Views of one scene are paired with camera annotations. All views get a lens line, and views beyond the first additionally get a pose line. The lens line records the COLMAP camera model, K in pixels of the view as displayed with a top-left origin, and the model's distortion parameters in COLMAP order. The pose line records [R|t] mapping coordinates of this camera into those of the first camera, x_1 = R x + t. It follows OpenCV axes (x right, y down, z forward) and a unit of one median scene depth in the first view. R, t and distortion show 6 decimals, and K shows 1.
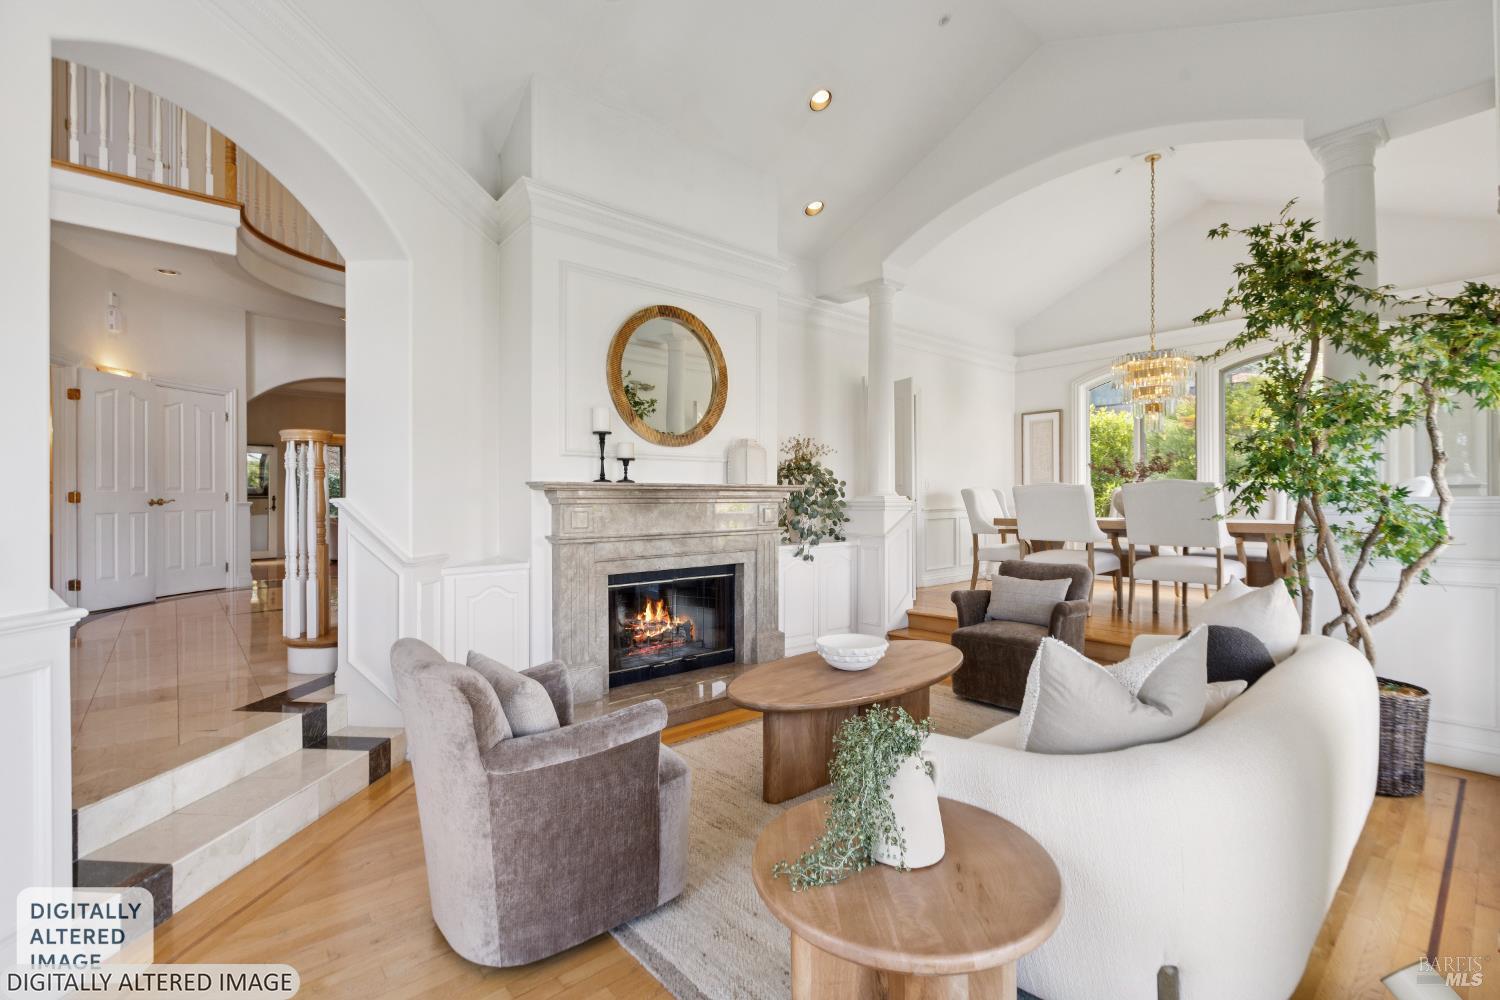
lens RADIAL K [[667.2, 0, 754.9], [0, 667.2, 501.1], [0, 0, 1]] dist [-0.002063, 0.000067]
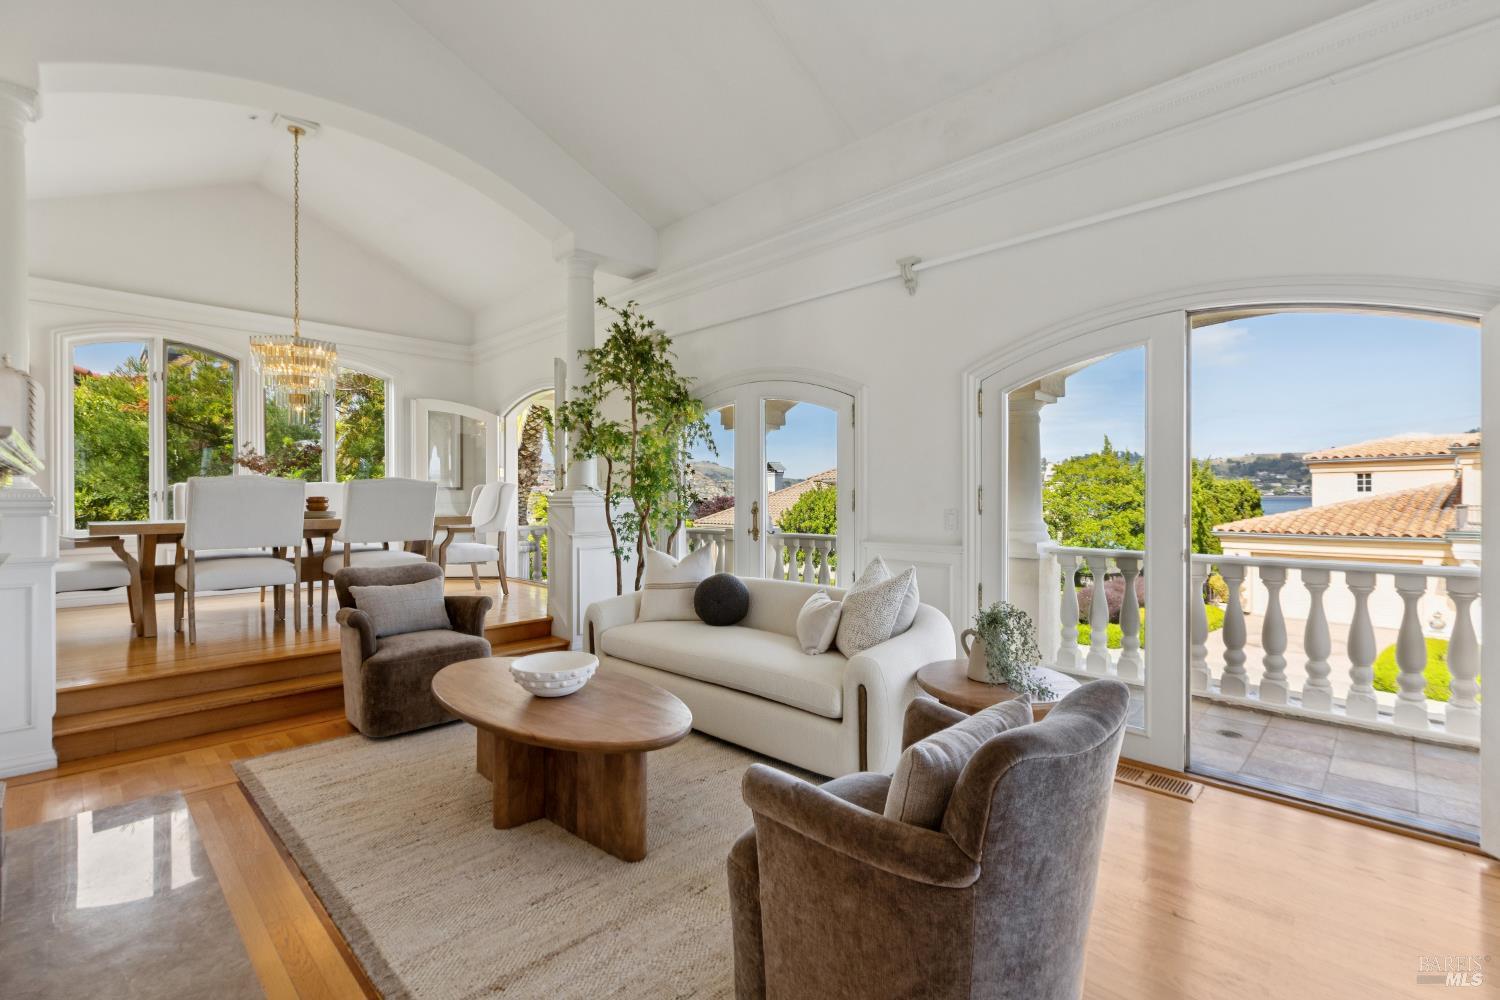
lens RADIAL K [[667.2, 0, 754.9], [0, 667.2, 501.1], [0, 0, 1]] dist [-0.002063, 0.000067]
pose [[-0.080637, -0.000694, 0.996743, -0.381507], [-0.000331, 1.000000, 0.000670, 0.001574], [-0.996744, -0.000276, -0.080637, 0.444148]]
